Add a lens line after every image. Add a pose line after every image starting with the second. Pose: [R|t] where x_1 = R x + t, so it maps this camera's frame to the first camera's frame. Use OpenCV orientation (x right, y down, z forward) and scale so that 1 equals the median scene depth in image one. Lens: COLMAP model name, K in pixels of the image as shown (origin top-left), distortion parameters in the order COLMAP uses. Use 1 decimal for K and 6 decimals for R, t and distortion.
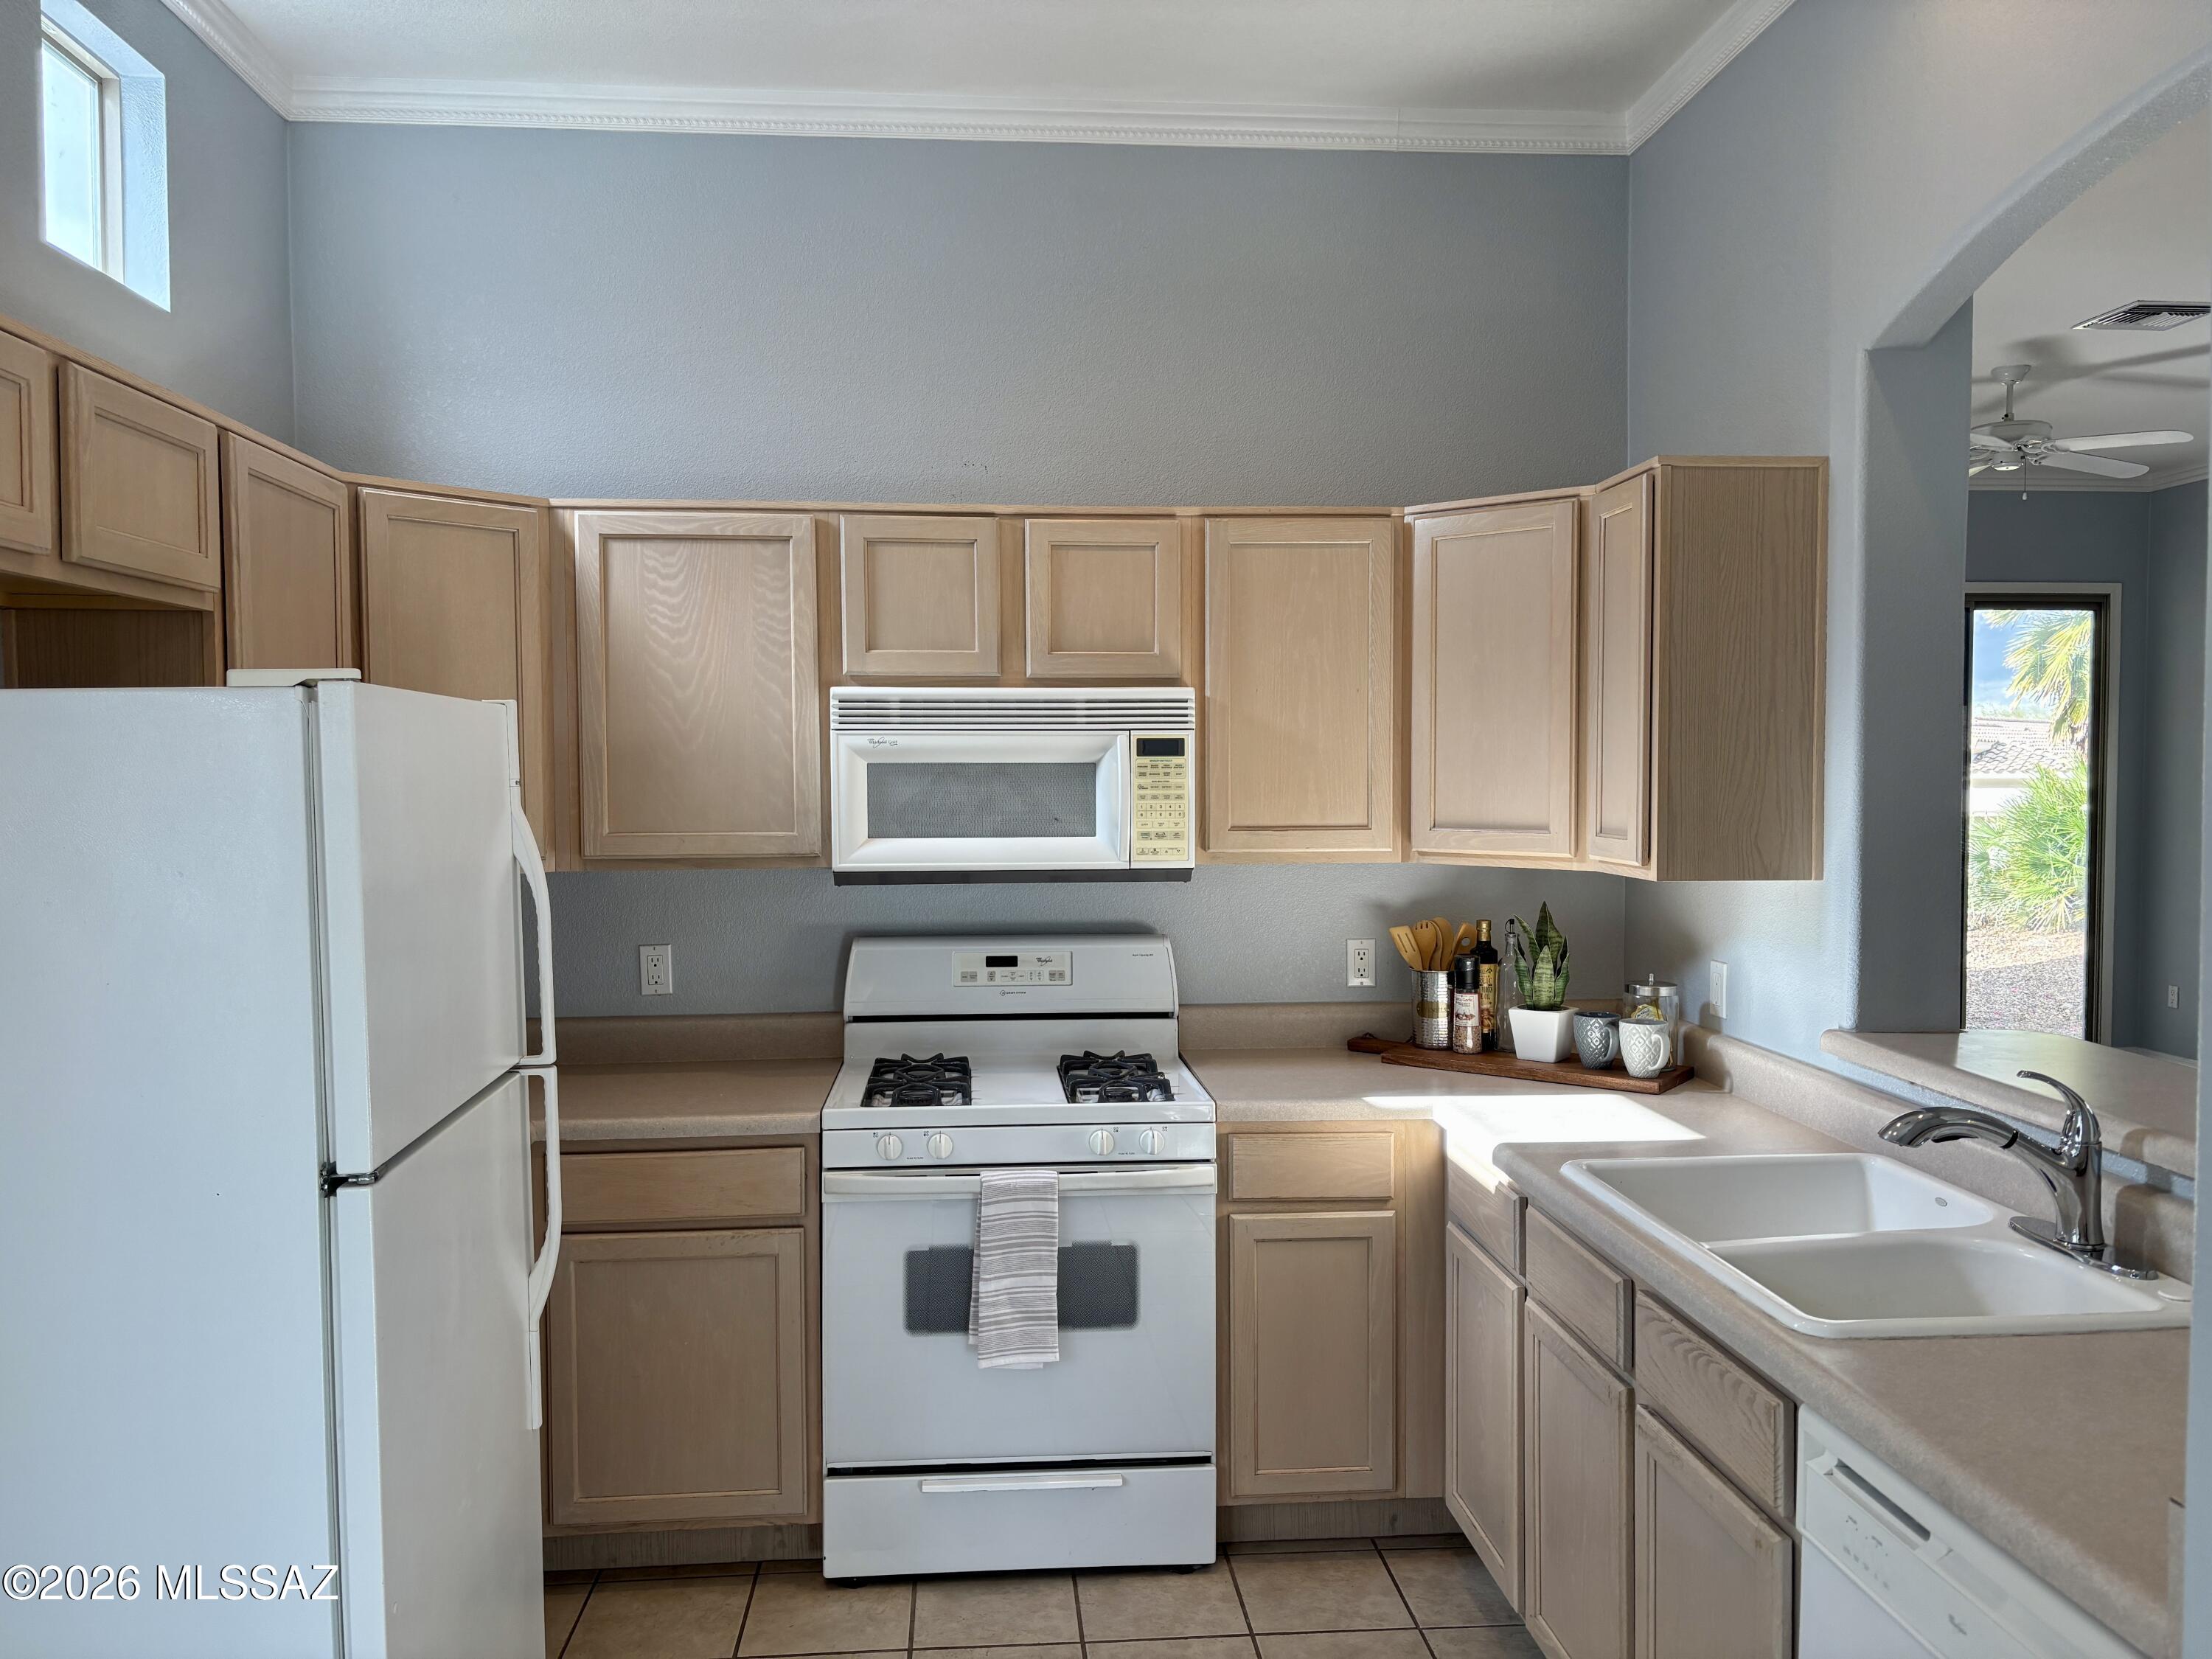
lens RADIAL K [[1671.9, 0, 1111.5], [0, 1671.9, 831.5], [0, 0, 1]] dist [0.064239, -0.069306]
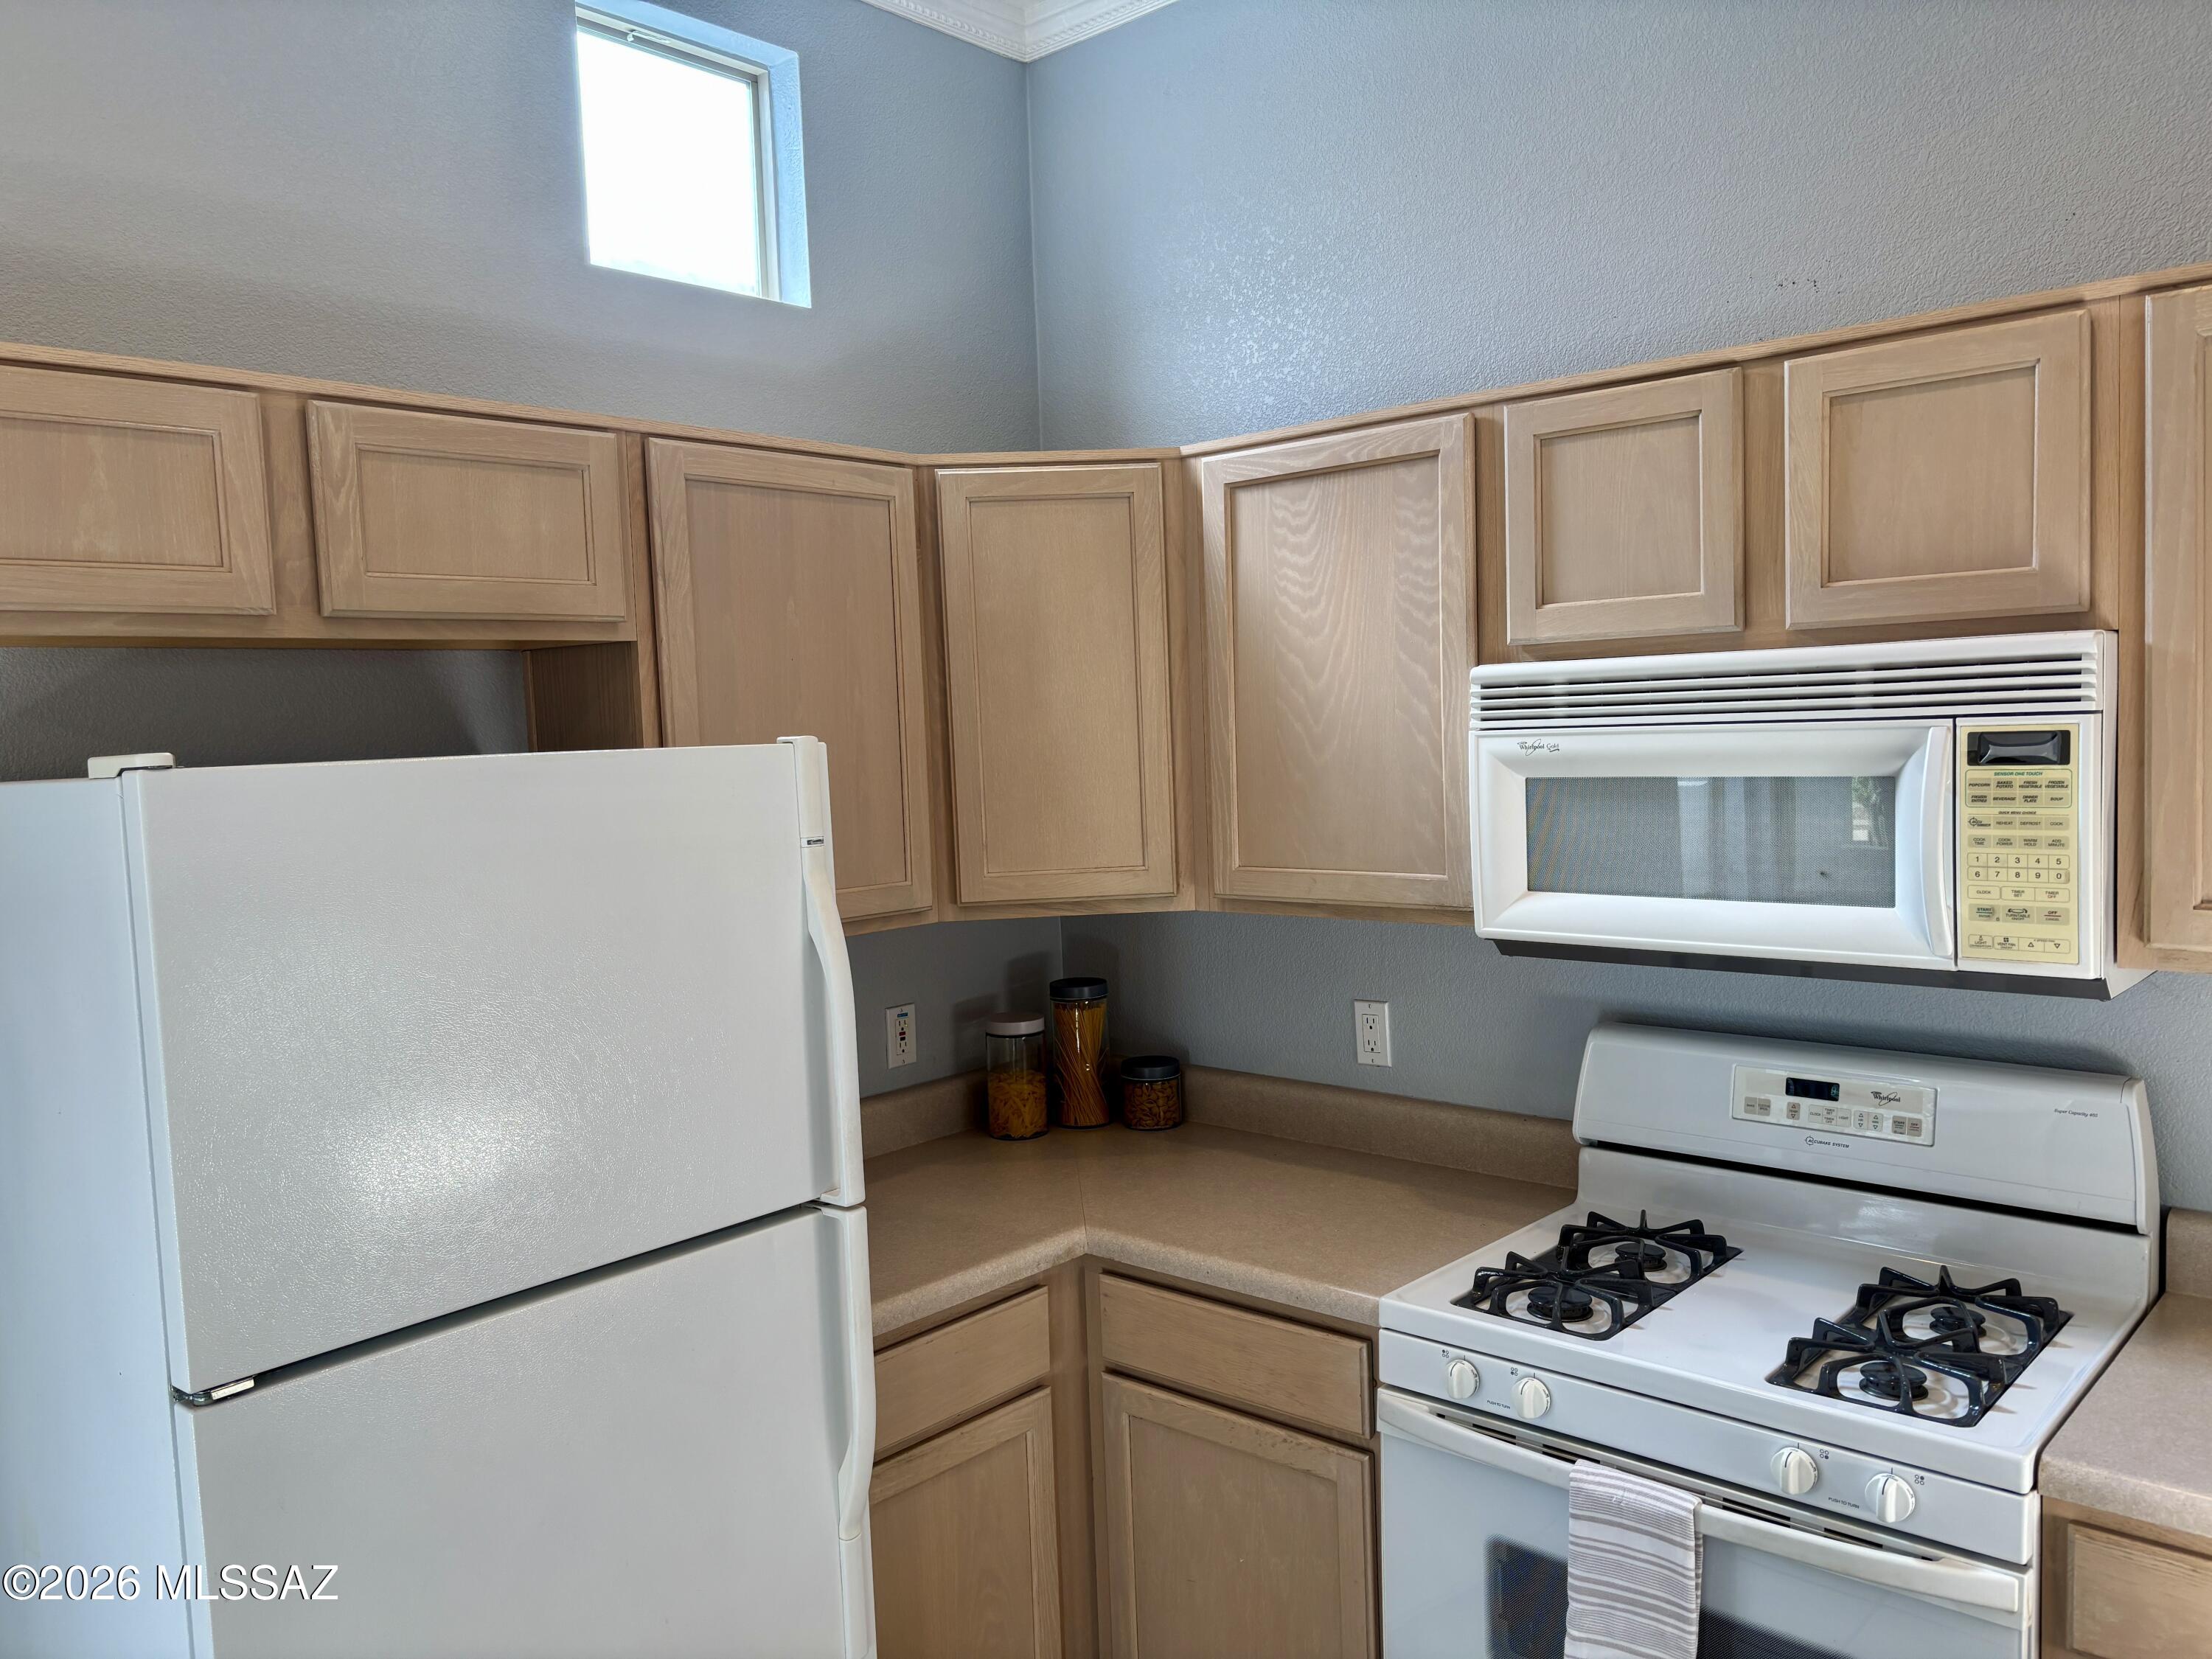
lens RADIAL K [[1671.9, 0, 1093.3], [0, 1671.9, 841.9], [0, 0, 1]] dist [0.064239, -0.069306]
pose [[0.682031, 0.030602, -0.730683, 0.223780], [0.004805, 0.998915, 0.046321, -0.047203], [0.731307, -0.035104, 0.681144, 0.418174]]
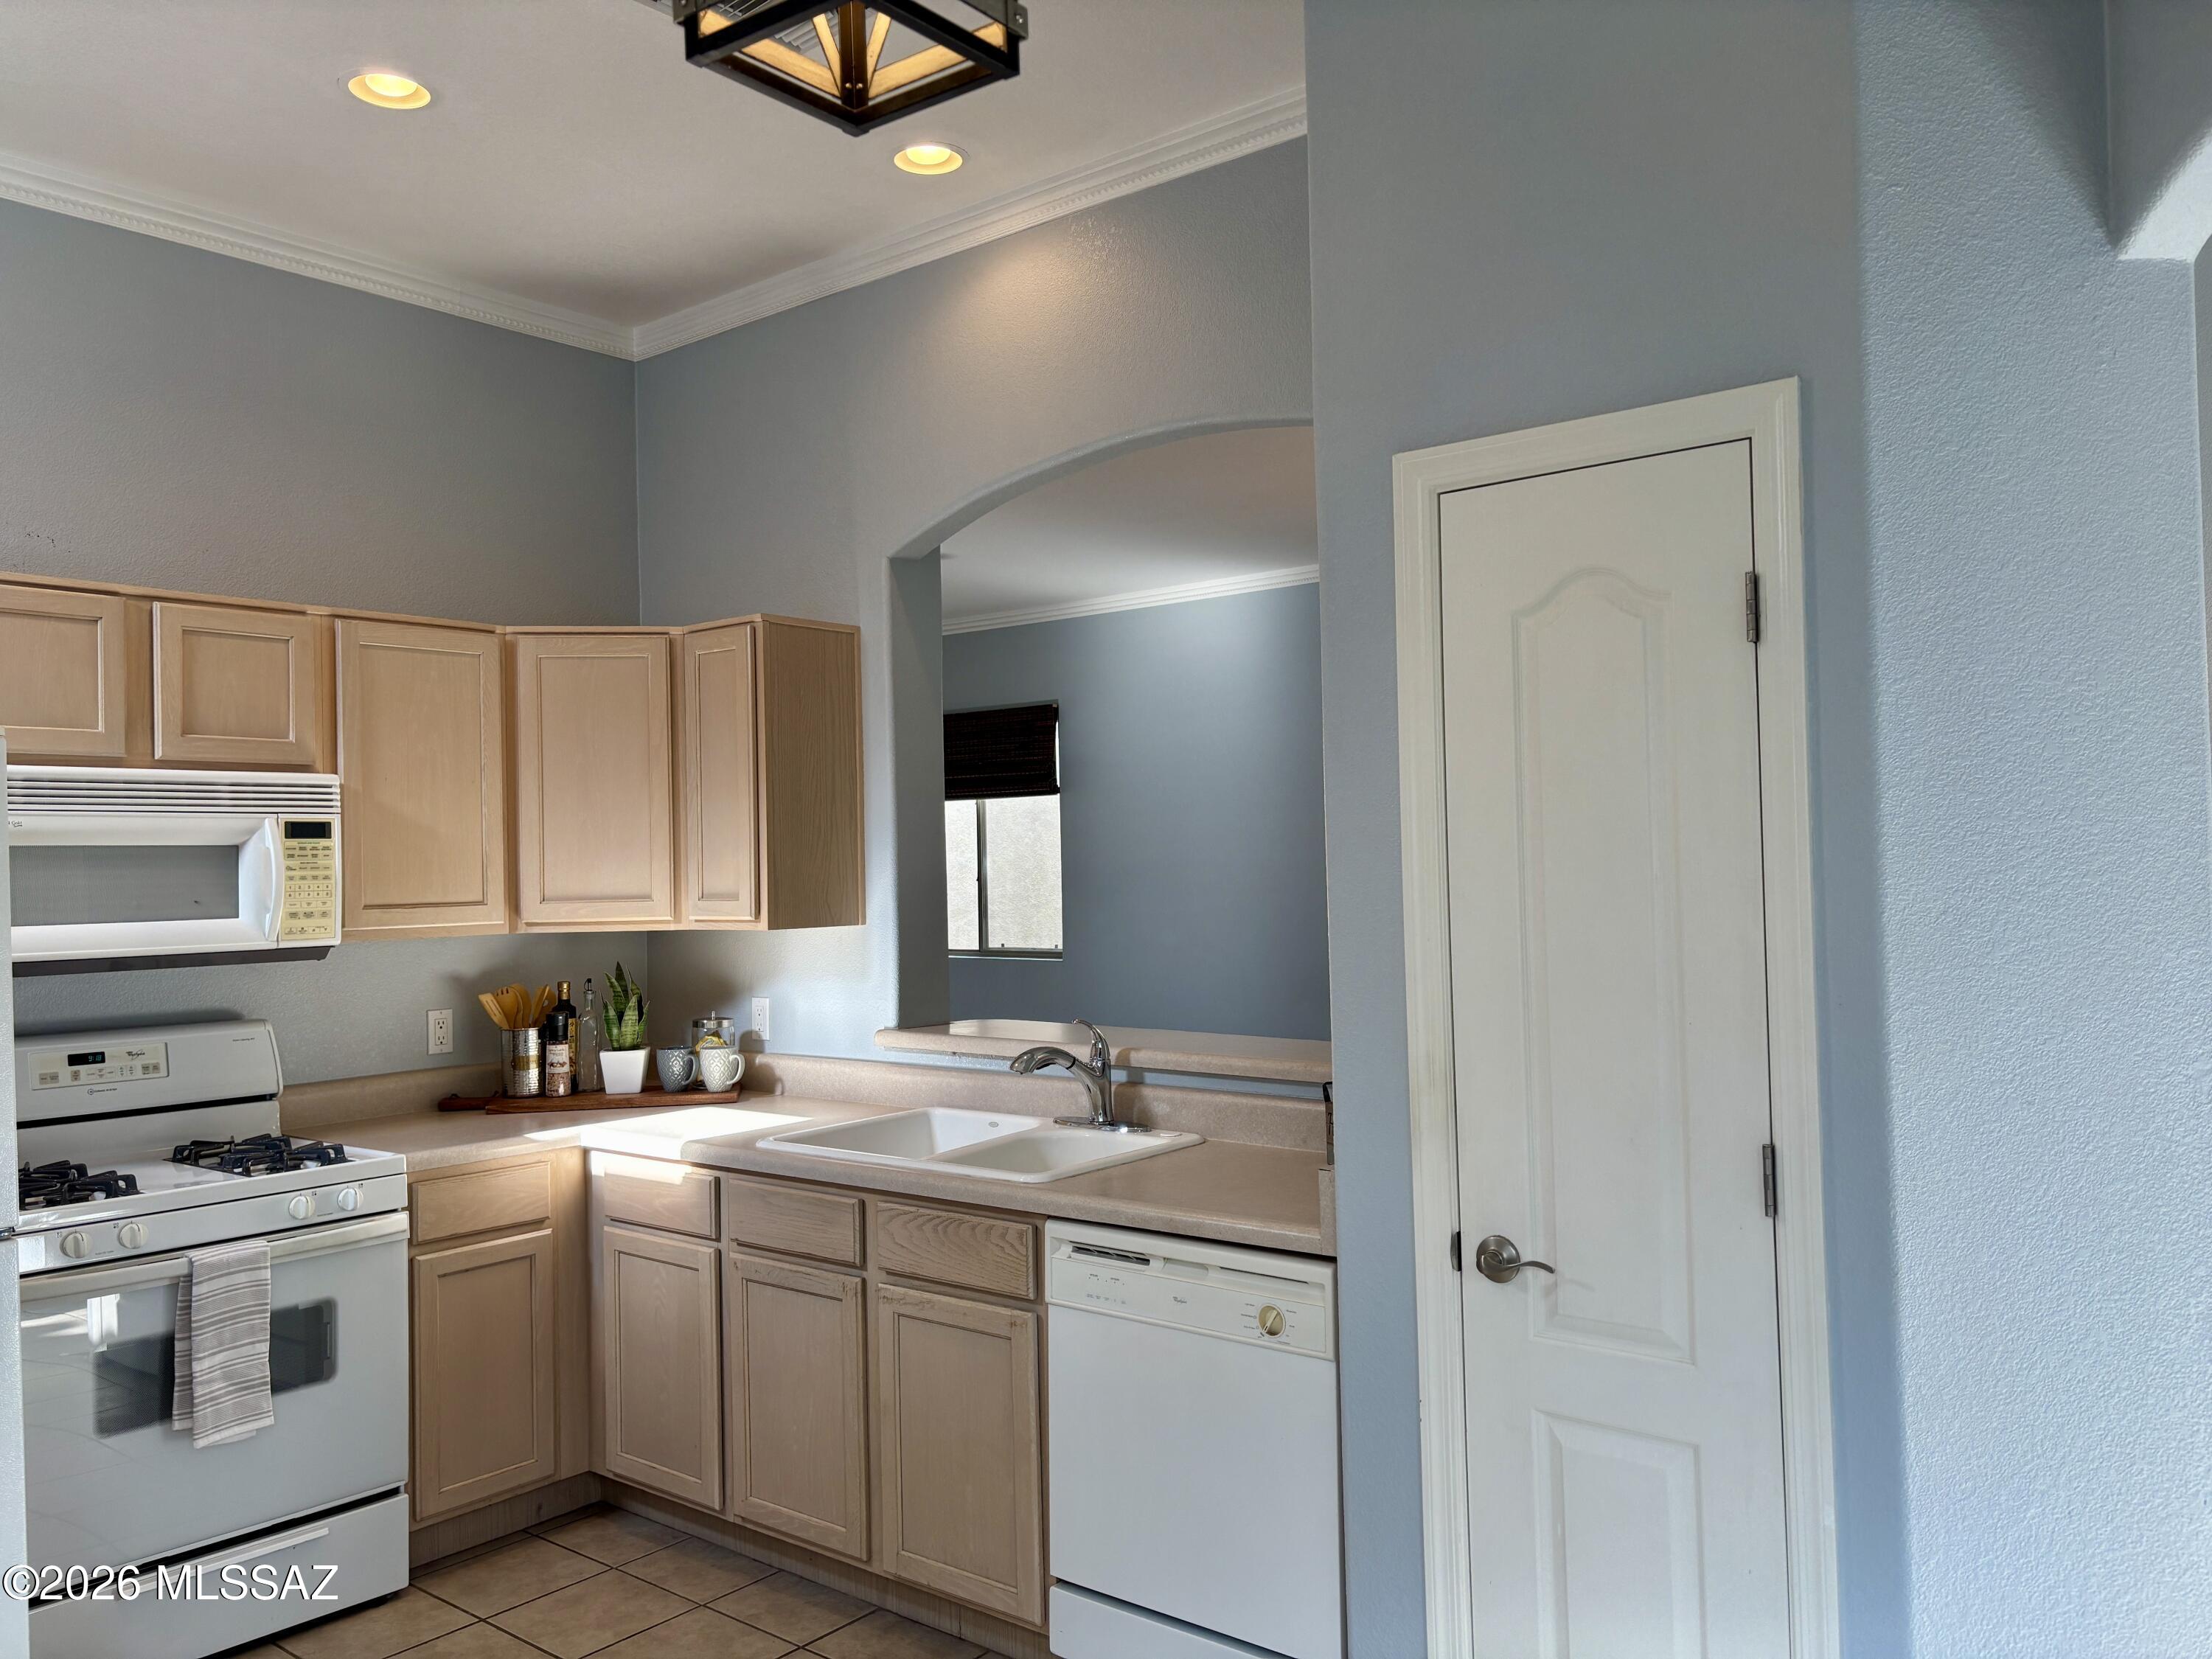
lens RADIAL K [[1671.9, 0, 1120.2], [0, 1671.9, 831.7], [0, 0, 1]] dist [0.064239, -0.069306]
pose [[0.686733, 0.004228, 0.726897, -0.393368], [0.047441, 0.997590, -0.050622, 0.028492], [-0.725360, 0.069248, 0.684878, -0.097936]]
